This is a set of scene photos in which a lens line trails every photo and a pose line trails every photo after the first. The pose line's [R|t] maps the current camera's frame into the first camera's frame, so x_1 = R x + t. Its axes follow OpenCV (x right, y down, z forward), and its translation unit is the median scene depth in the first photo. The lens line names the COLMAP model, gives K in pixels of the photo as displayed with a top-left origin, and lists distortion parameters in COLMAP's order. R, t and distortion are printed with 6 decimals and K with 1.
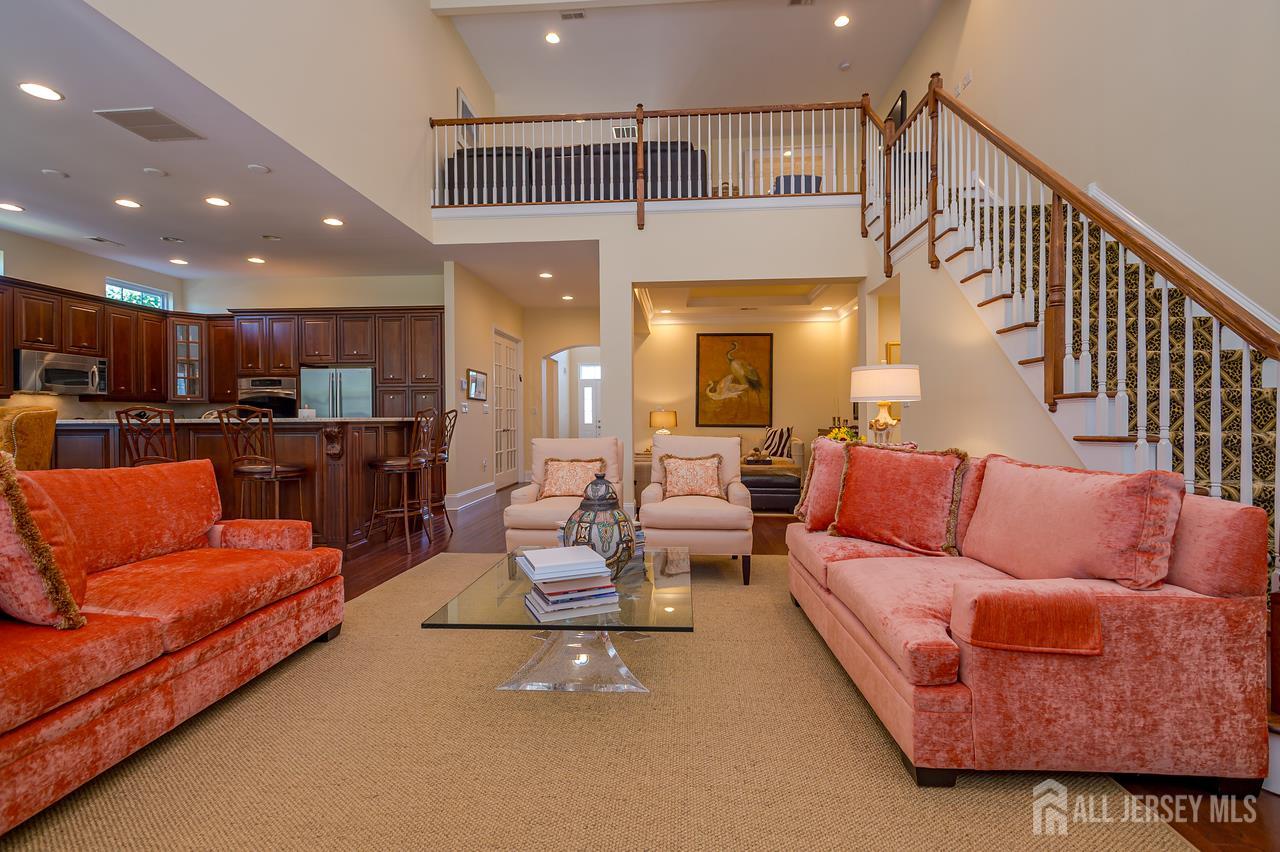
lens RADIAL K [[597.3, 0, 641.3], [0, 597.3, 422.2], [0, 0, 1]] dist [0.014883, -0.000745]
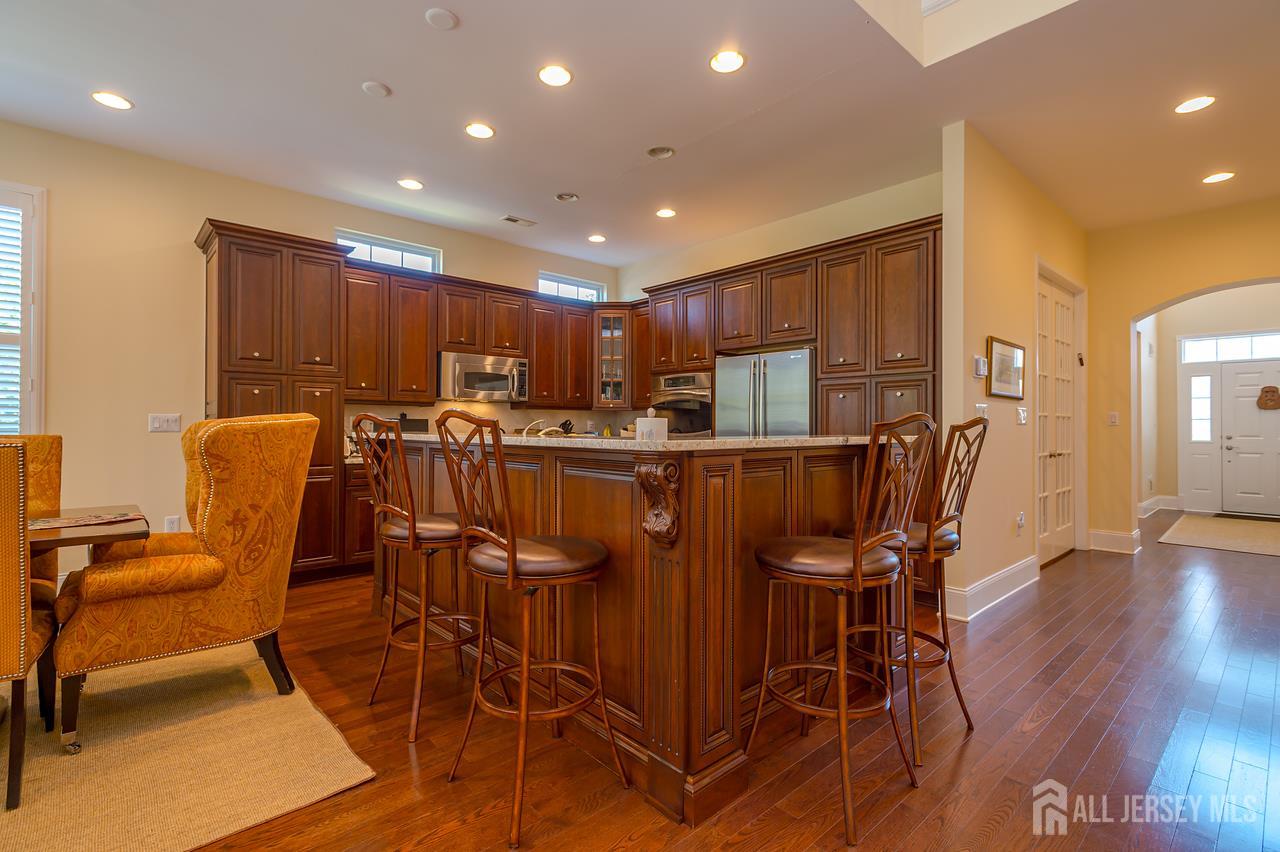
lens RADIAL K [[597.3, 0, 634.1], [0, 597.3, 426.3], [0, 0, 1]] dist [0.014883, -0.000745]
pose [[0.721088, 0.008854, -0.692787, -0.158348], [-0.012324, 0.999924, -0.000049, -0.009969], [0.692734, 0.008573, 0.721142, 0.438386]]
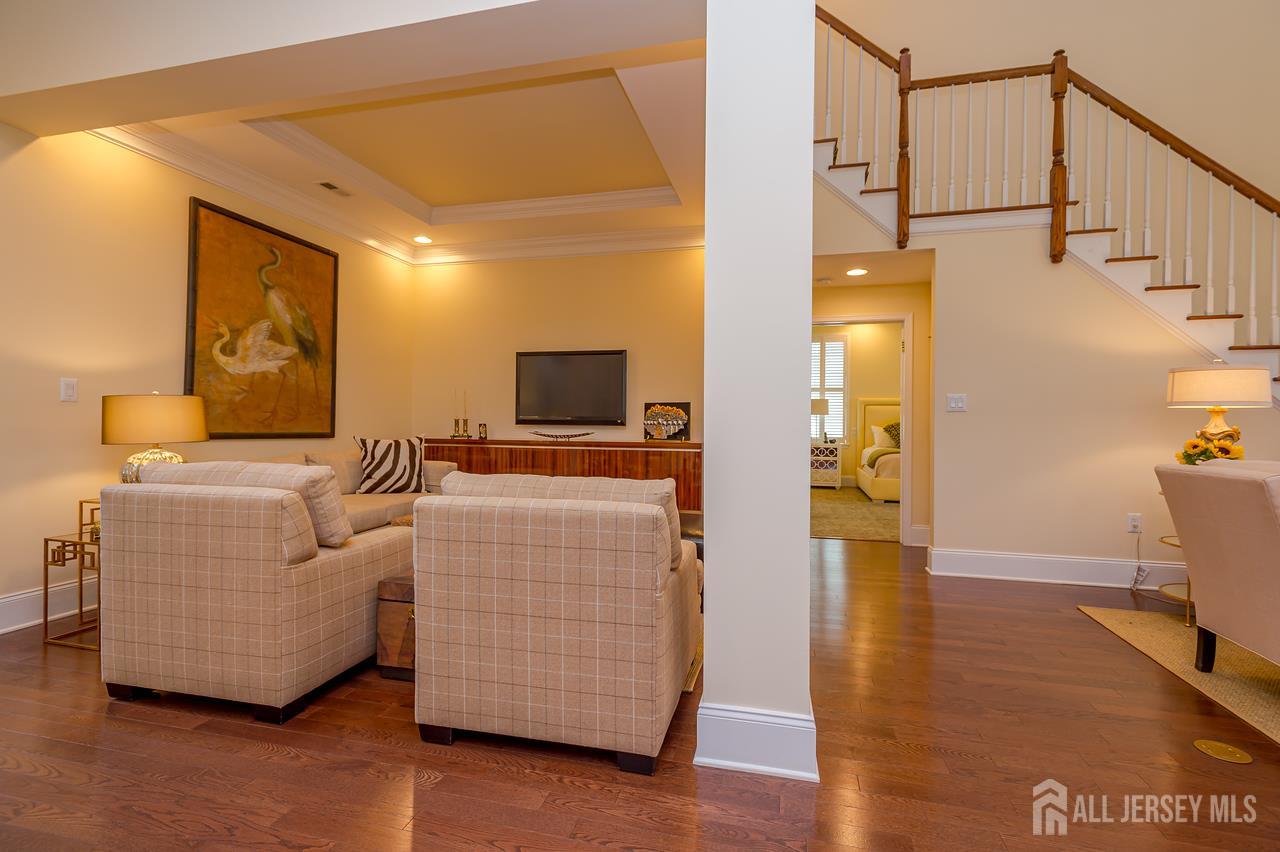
lens RADIAL K [[597.3, 0, 641.0], [0, 597.3, 421.9], [0, 0, 1]] dist [0.014883, -0.000745]
pose [[0.184738, 0.006768, 0.982764, -0.319954], [-0.003743, 0.999974, -0.006183, -0.003426], [-0.982781, -0.002537, 0.184759, 0.886182]]
